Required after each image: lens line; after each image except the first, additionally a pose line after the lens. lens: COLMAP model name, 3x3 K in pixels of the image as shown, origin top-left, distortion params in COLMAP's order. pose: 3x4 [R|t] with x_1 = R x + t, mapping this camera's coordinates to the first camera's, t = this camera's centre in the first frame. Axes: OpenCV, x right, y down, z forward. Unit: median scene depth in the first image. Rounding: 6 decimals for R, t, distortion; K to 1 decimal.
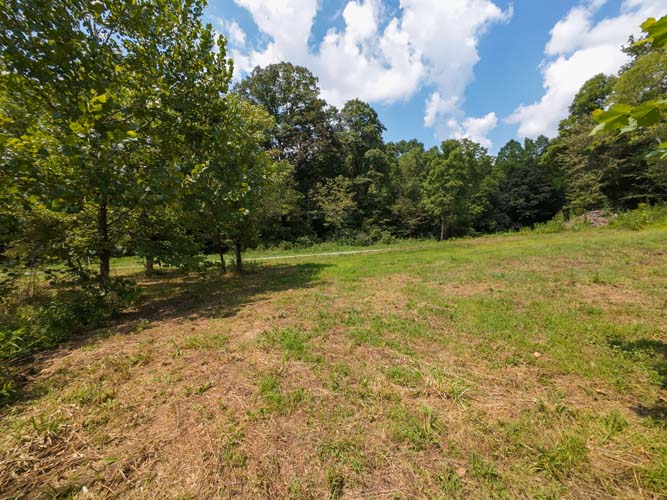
lens RADIAL K [[265.3, 0, 333.5], [0, 265.3, 250.0], [0, 0, 1]] dist [0.000878, 0.000260]
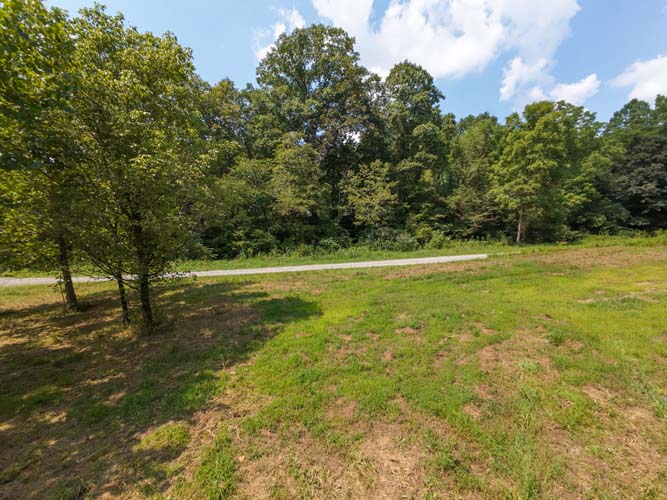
lens RADIAL K [[265.3, 0, 333.5], [0, 265.3, 250.0], [0, 0, 1]] dist [0.000878, 0.000260]
pose [[0.976970, 0.026669, -0.211706, 0.062573], [-0.017024, 0.998738, 0.047251, -0.043706], [0.212699, -0.042559, 0.976191, 0.167050]]
